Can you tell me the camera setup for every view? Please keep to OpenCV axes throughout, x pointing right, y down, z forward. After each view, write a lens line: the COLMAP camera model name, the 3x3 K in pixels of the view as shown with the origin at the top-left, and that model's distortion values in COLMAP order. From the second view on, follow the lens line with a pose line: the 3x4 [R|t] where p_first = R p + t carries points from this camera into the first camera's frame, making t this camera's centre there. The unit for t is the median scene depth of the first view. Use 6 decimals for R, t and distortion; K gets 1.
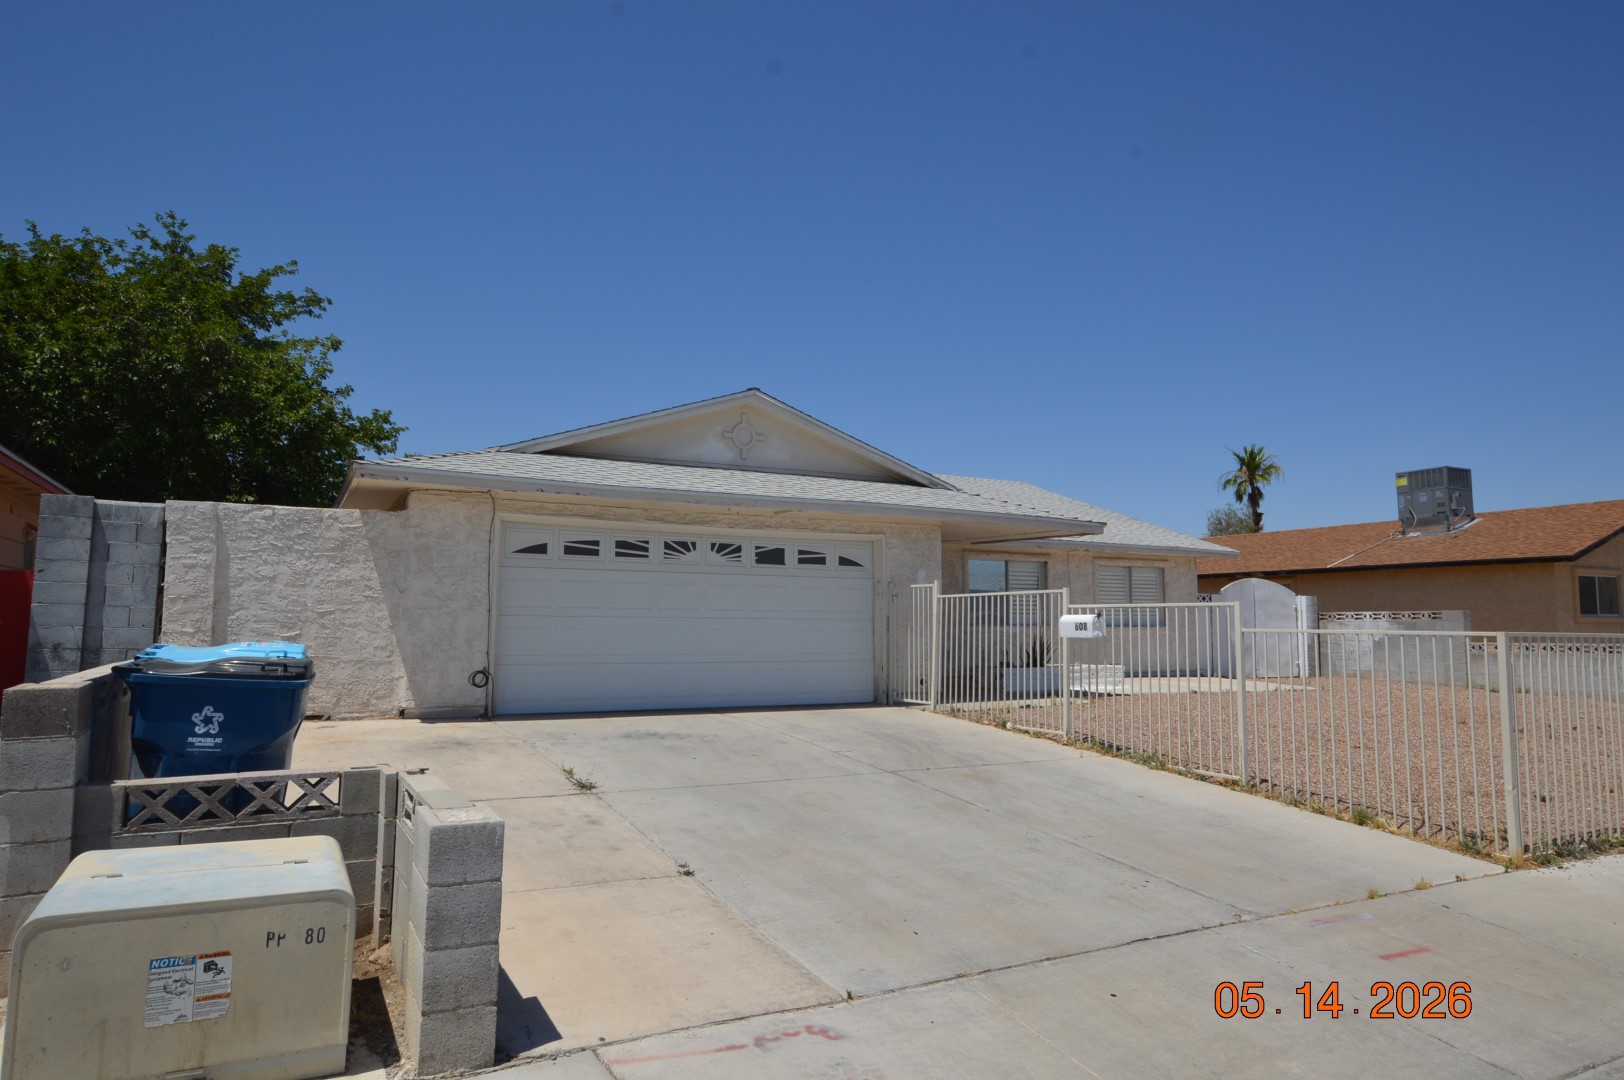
lens RADIAL K [[994.9, 0, 812.0], [0, 994.9, 540.0], [0, 0, 1]] dist [-0.011339, 0.002358]
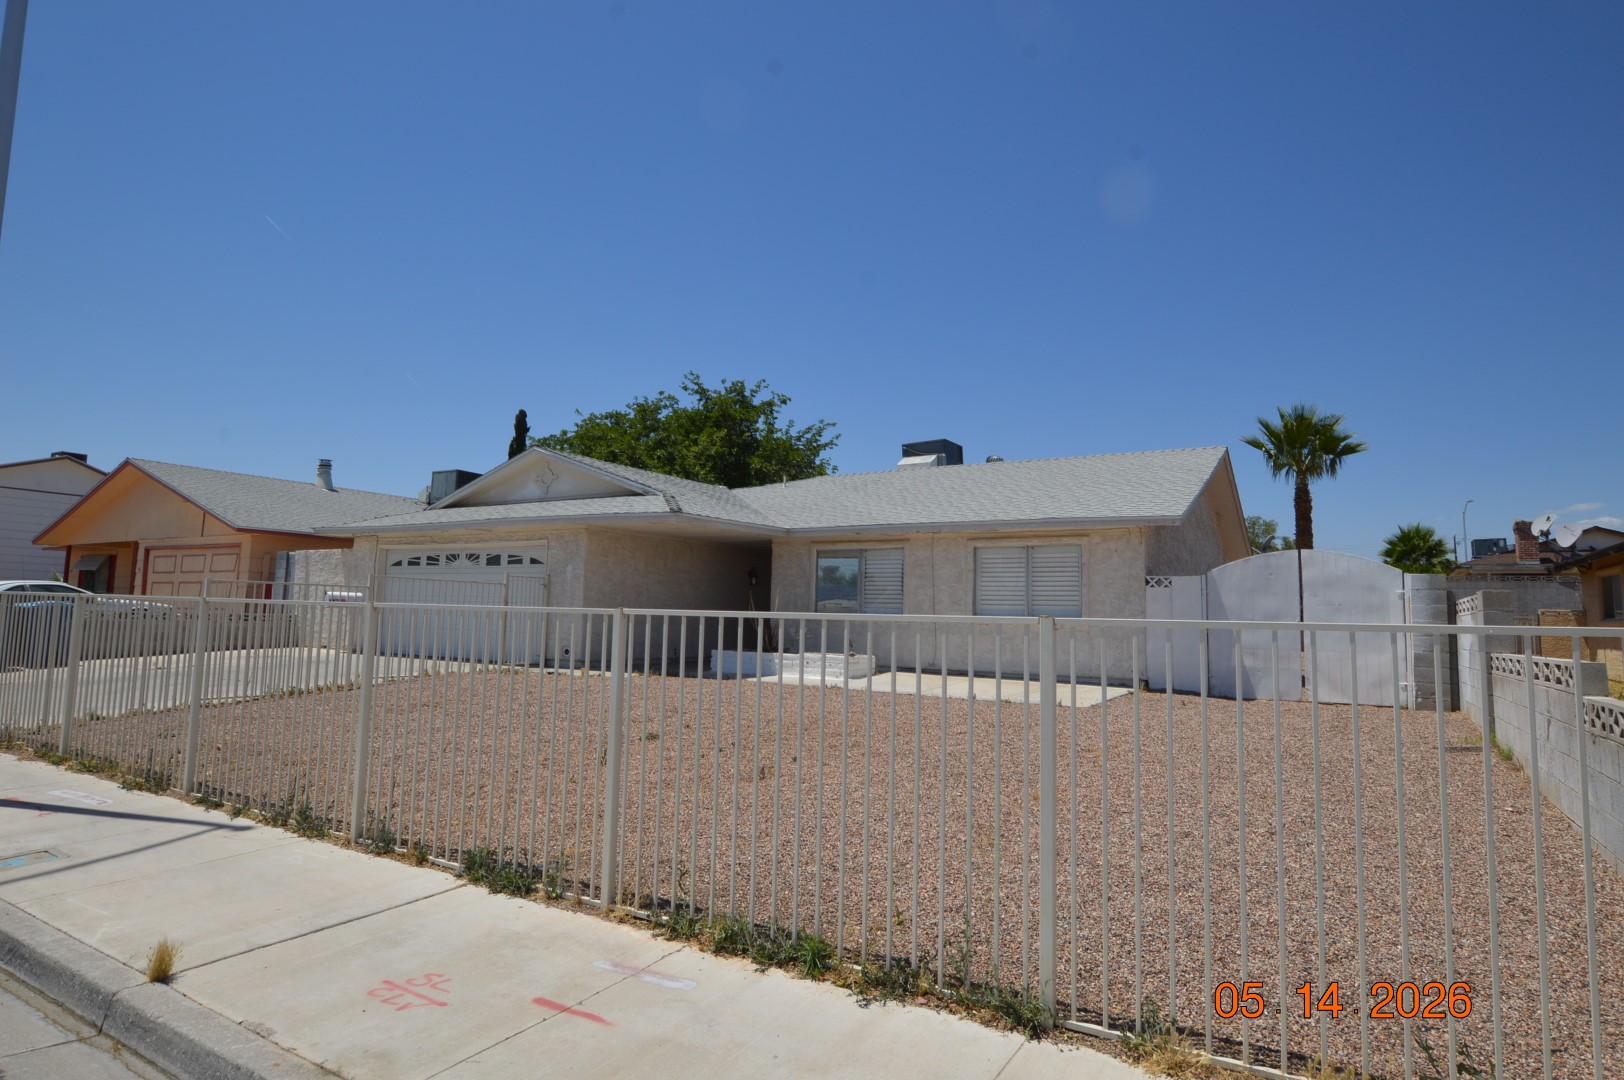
lens RADIAL K [[880.1, 0, 812.0], [0, 880.1, 540.0], [0, 0, 1]] dist [-0.026993, -0.000277]
pose [[0.518114, -0.070325, -0.852415, 1.427769], [0.050919, 0.997383, -0.051335, 0.083771], [0.853794, -0.016807, 0.520339, 0.782297]]
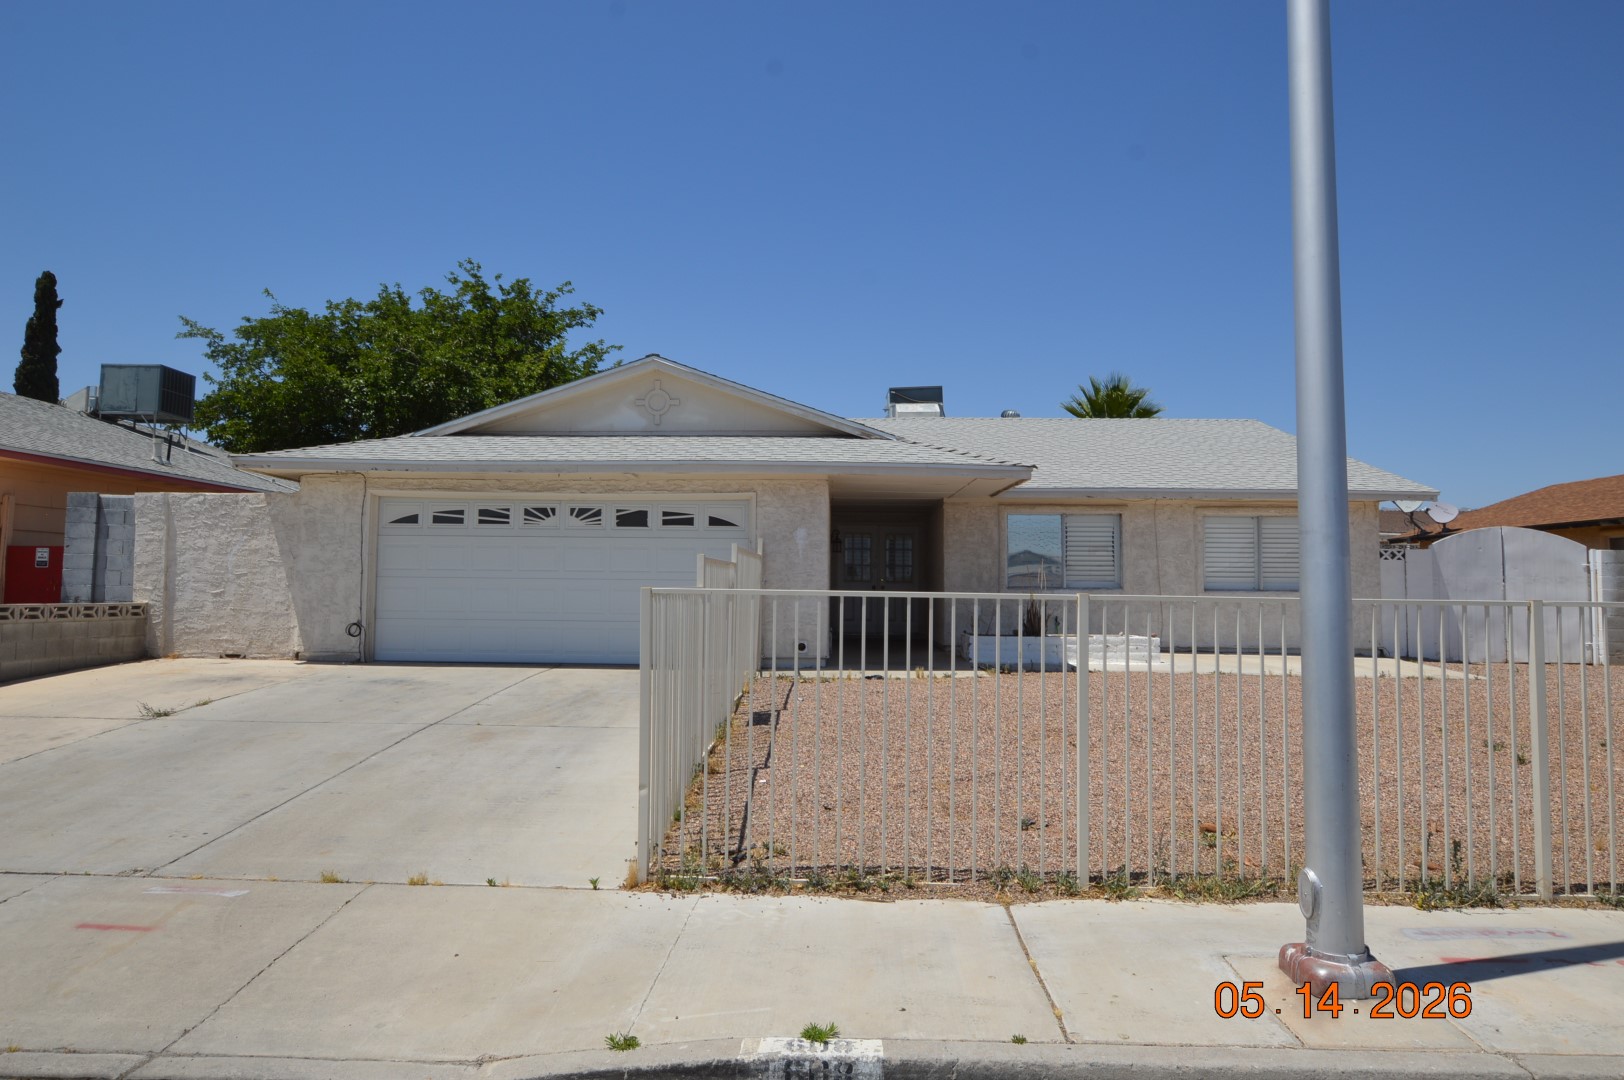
lens RADIAL K [[994.9, 0, 812.0], [0, 994.9, 540.0], [0, 0, 1]] dist [-0.011339, 0.002358]
pose [[0.870187, -0.021989, -0.492231, 0.670372], [0.037799, 0.999039, 0.022192, 0.024139], [0.491270, -0.037917, 0.870182, 0.216717]]
